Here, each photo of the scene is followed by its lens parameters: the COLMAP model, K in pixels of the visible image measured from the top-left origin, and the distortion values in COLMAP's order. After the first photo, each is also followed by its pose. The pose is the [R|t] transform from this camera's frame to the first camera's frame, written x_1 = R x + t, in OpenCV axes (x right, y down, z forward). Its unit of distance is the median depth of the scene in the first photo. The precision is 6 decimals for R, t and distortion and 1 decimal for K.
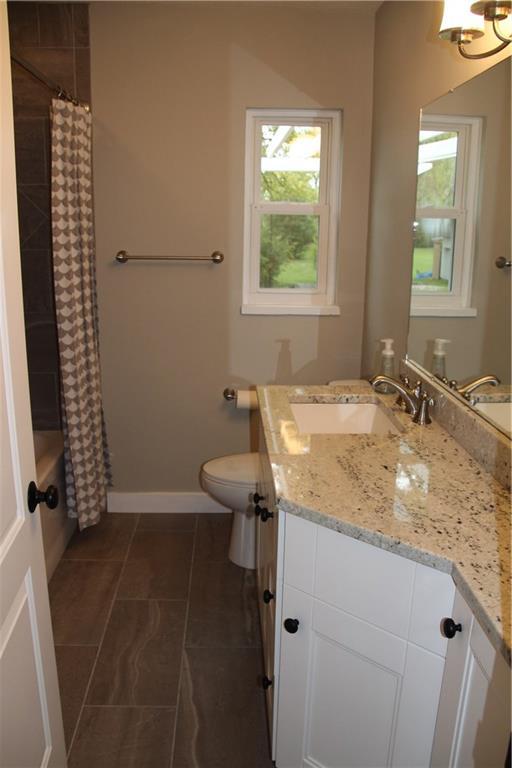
lens RADIAL K [[644.8, 0, 256.0], [0, 644.8, 384.0], [0, 0, 1]] dist [-0.170011, 0.139522]
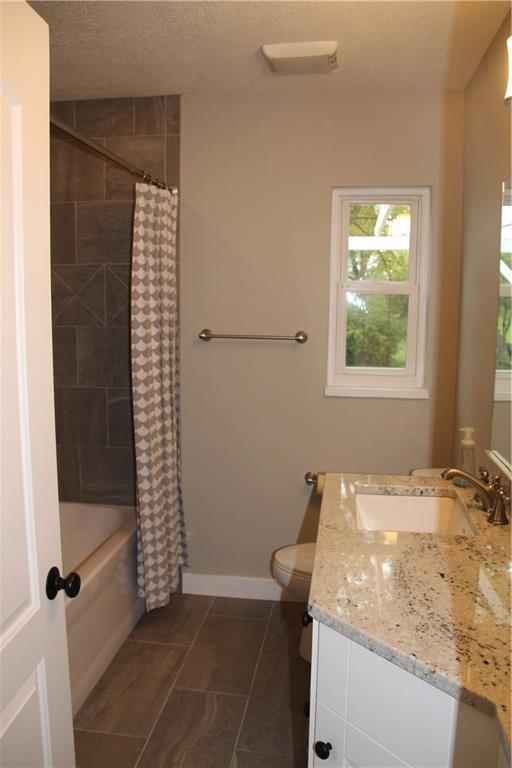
lens RADIAL K [[643.3, 0, 256.0], [0, 643.3, 384.0], [0, 0, 1]] dist [-0.163670, 0.100445]
pose [[0.982659, 0.019815, -0.184363, 0.066155], [-0.041391, 0.992626, -0.113928, -0.014825], [0.180746, 0.119583, 0.976233, 0.046832]]
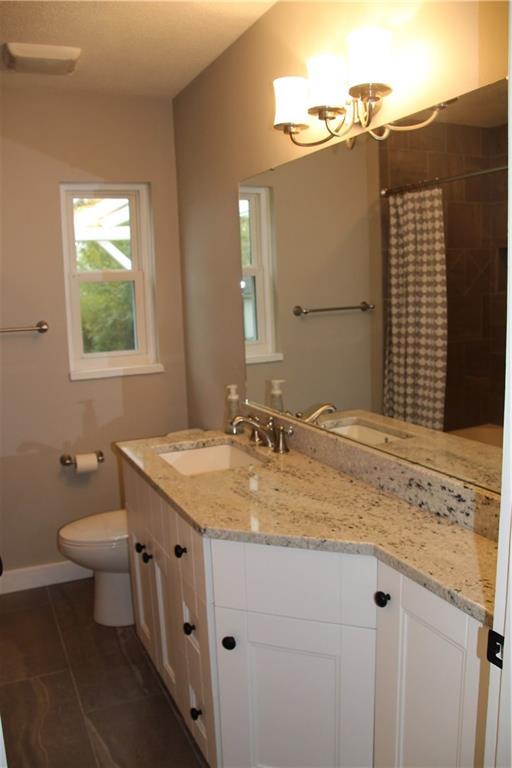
lens RADIAL K [[644.8, 0, 256.0], [0, 644.8, 384.0], [0, 0, 1]] dist [-0.170011, 0.139522]
pose [[0.925467, -0.104328, 0.364179, -0.148157], [0.139310, 0.987695, -0.071070, 0.012337], [-0.352283, 0.116507, 0.928613, -0.053028]]
